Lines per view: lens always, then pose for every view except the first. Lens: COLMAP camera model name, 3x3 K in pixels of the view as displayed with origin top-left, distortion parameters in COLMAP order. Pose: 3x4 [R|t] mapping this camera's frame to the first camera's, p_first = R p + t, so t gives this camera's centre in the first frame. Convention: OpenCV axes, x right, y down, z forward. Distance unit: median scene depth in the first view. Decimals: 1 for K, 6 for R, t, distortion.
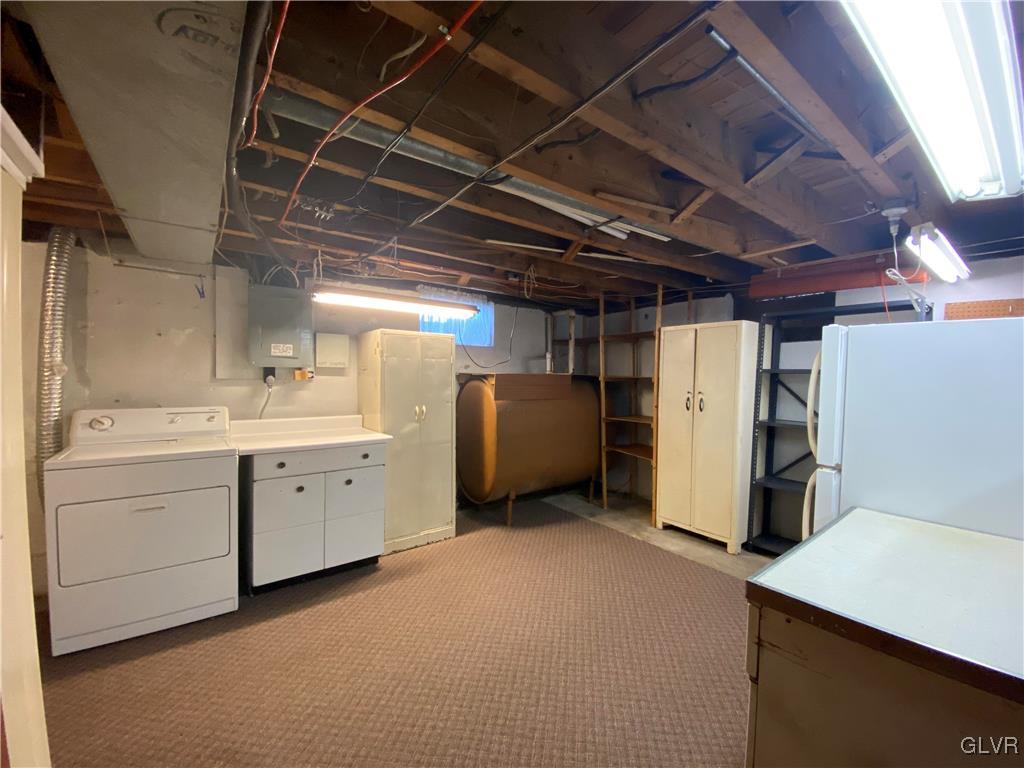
lens RADIAL K [[412.9, 0, 510.4], [0, 412.9, 385.3], [0, 0, 1]] dist [0.038056, -0.027880]
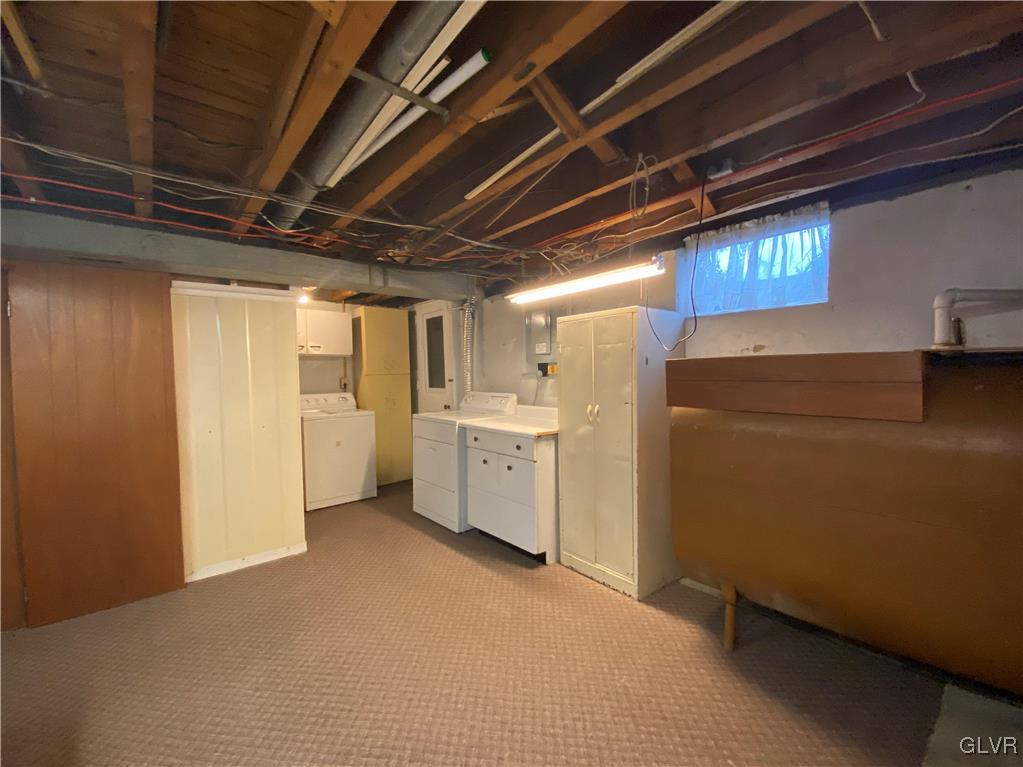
lens RADIAL K [[430.6, 0, 511.5], [0, 430.6, 383.5], [0, 0, 1]] dist [0.009301, -0.014864]
pose [[0.052642, 0.007429, -0.998586, 0.619544], [-0.019053, 0.999798, 0.006433, 0.006709], [0.998432, 0.018687, 0.052773, 0.816037]]
